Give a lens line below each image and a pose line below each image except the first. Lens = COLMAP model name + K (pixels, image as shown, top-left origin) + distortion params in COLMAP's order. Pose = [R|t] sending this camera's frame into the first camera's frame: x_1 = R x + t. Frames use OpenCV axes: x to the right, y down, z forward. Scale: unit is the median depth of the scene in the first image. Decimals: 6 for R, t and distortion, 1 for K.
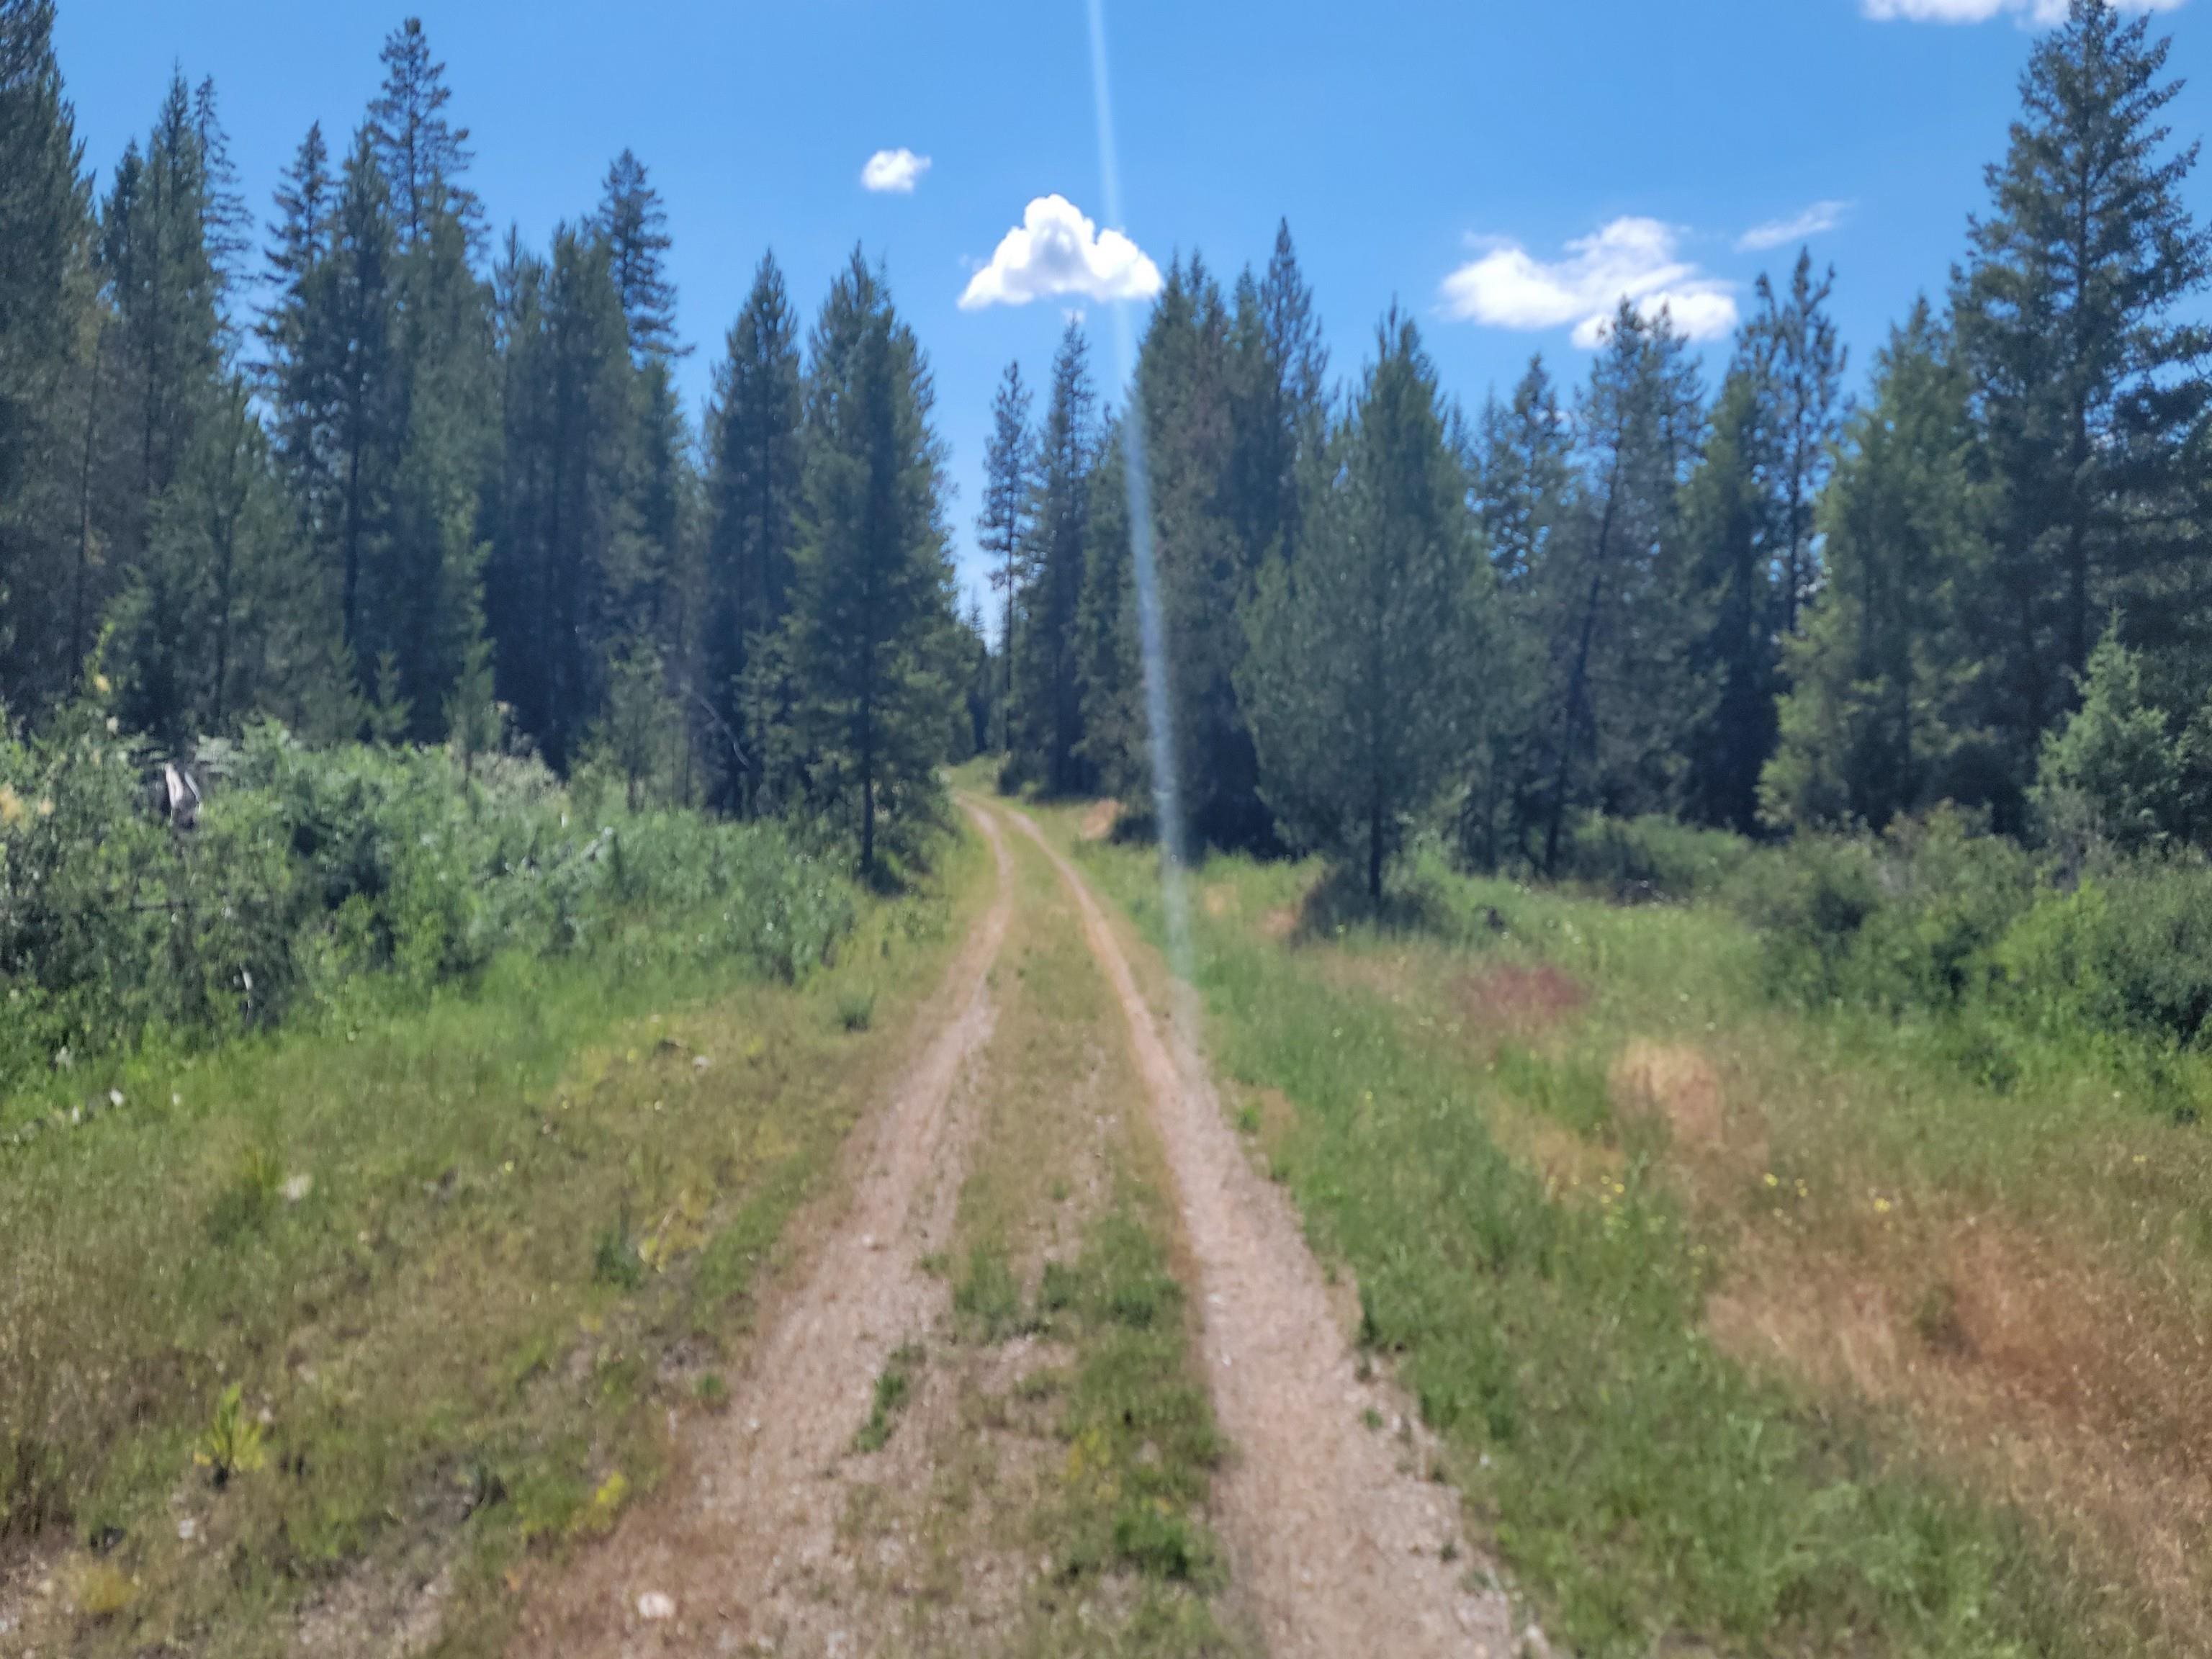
lens RADIAL K [[1547.7, 0, 1106.4], [0, 1547.7, 829.7], [0, 0, 1]] dist [0.000684, -0.004277]
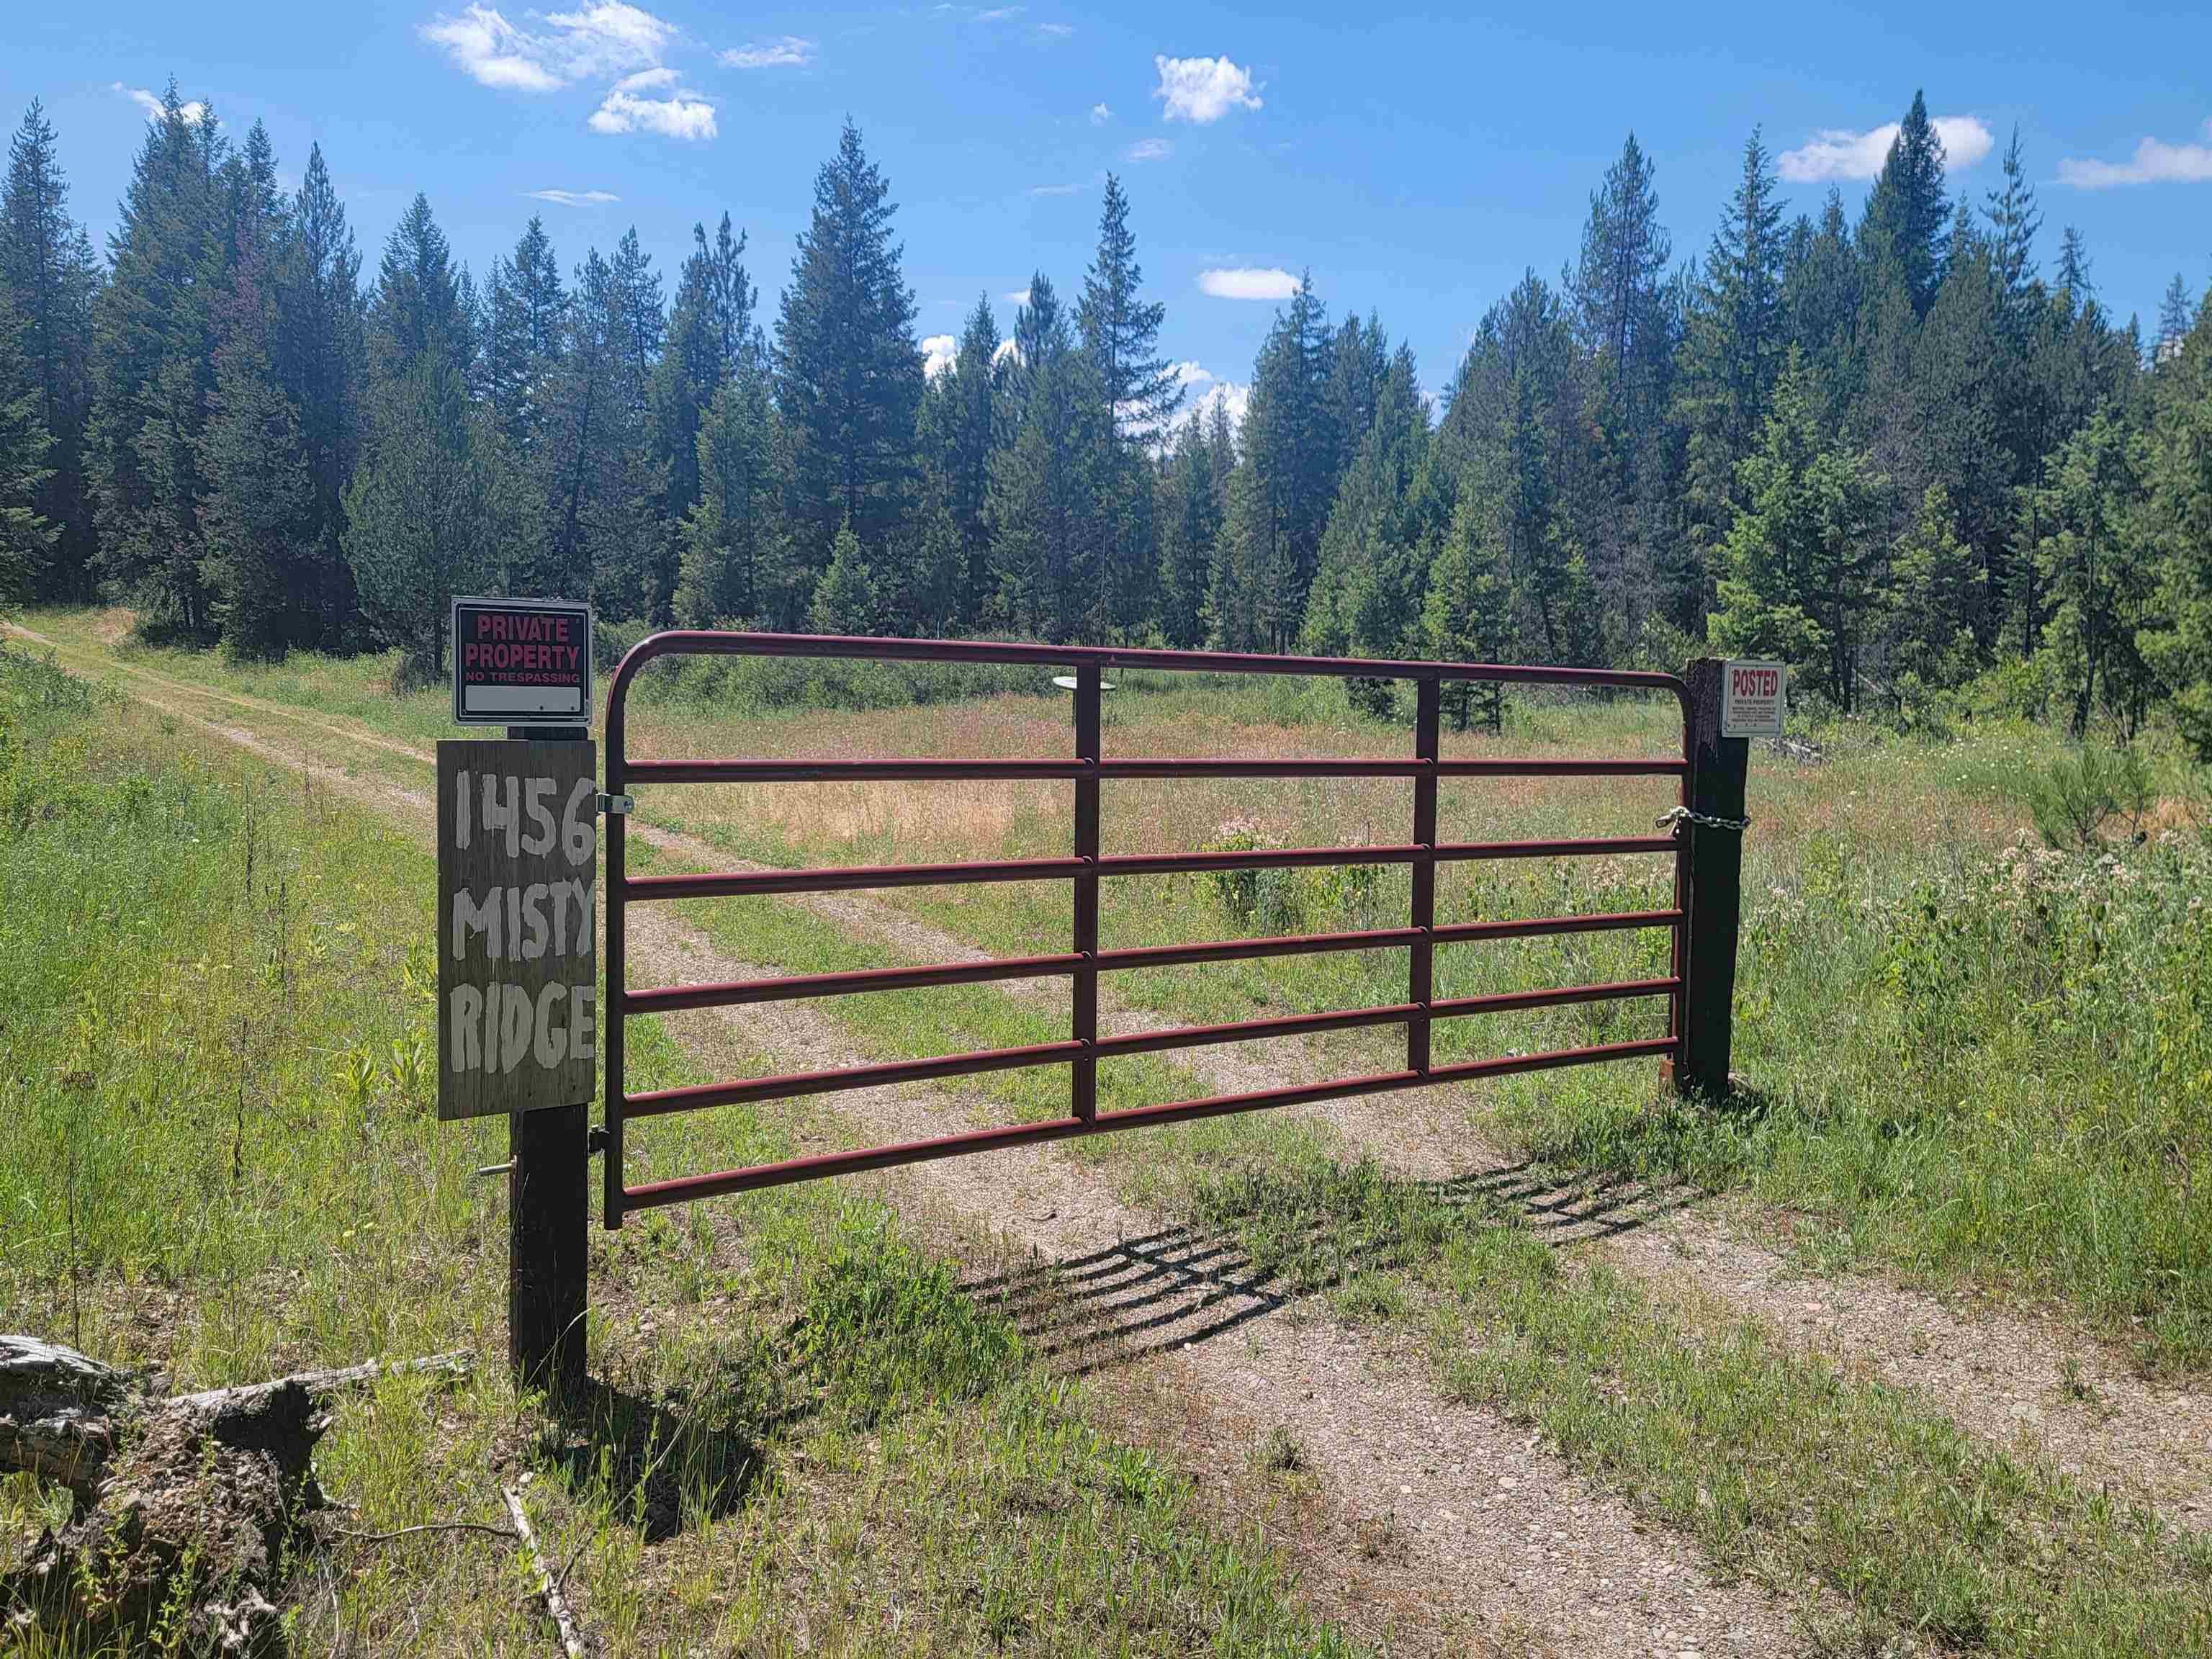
lens RADIAL K [[1547.7, 0, 1117.7], [0, 1547.7, 750.4], [0, 0, 1]] dist [0.000684, -0.004277]
pose [[0.817007, -0.056947, 0.573809, -0.094056], [0.013277, 0.996705, 0.080012, 0.001307], [-0.576475, -0.057752, 0.815072, -0.387487]]
